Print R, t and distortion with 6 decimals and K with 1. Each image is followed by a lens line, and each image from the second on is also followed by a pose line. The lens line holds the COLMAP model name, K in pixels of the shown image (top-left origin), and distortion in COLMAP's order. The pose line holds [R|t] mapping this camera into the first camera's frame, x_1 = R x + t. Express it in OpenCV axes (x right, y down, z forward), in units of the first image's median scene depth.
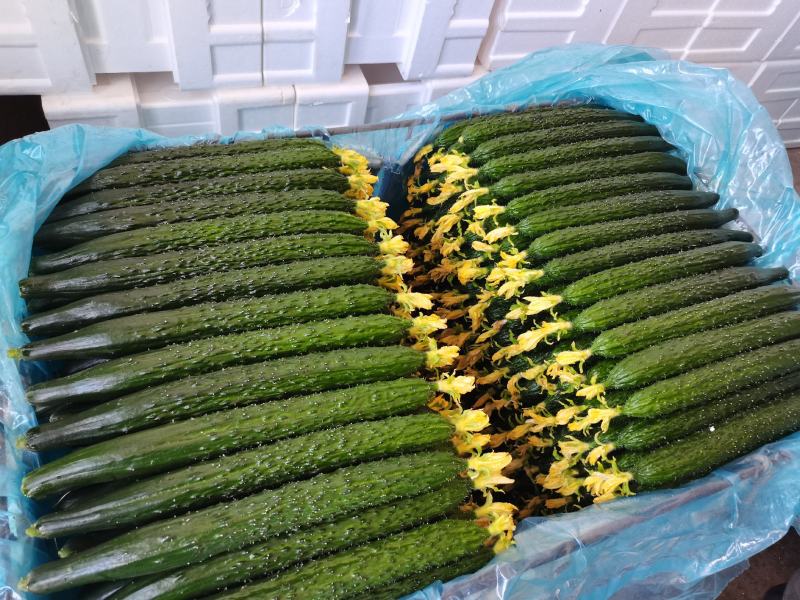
lens RADIAL K [[557.4, 0, 390.7], [0, 557.4, 304.4], [0, 0, 1]] dist [0.044395, -0.030141]
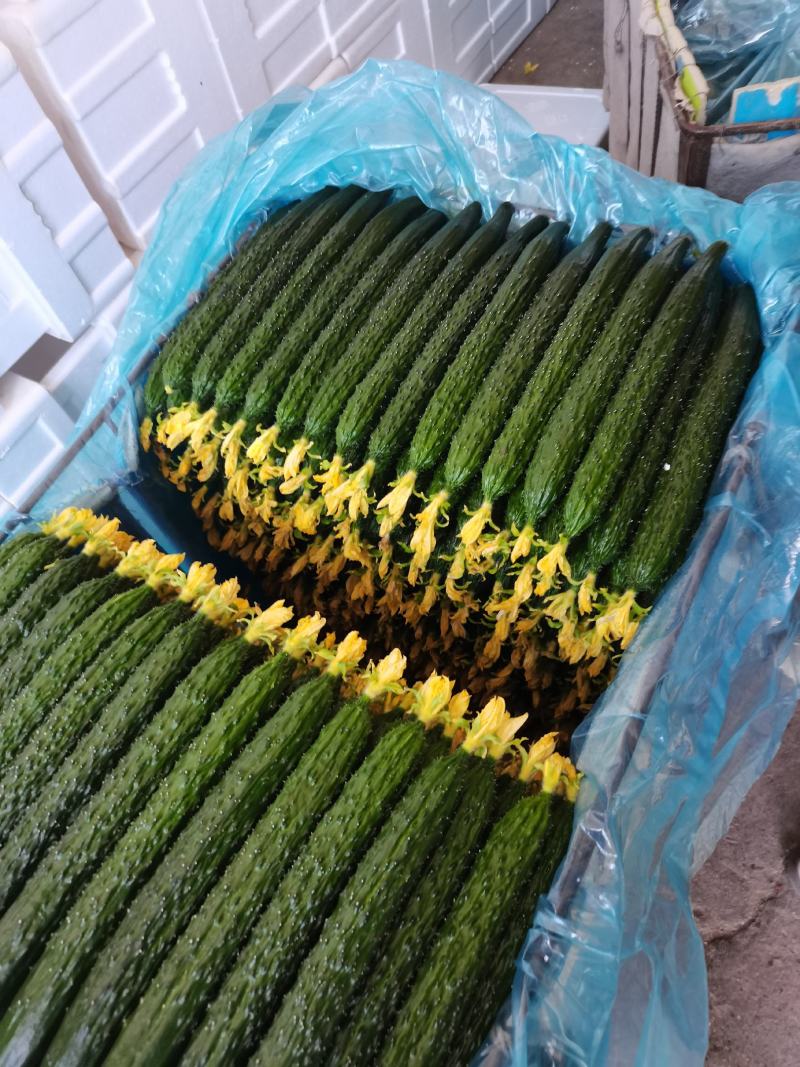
lens RADIAL K [[749.4, 0, 384.2], [0, 749.4, 538.4], [0, 0, 1]] dist [0.045785, -0.037914]
pose [[0.709823, -0.702292, 0.054196, 0.162701], [0.697834, 0.711606, 0.081515, -0.055731], [-0.095814, -0.020041, 0.995198, 0.020704]]
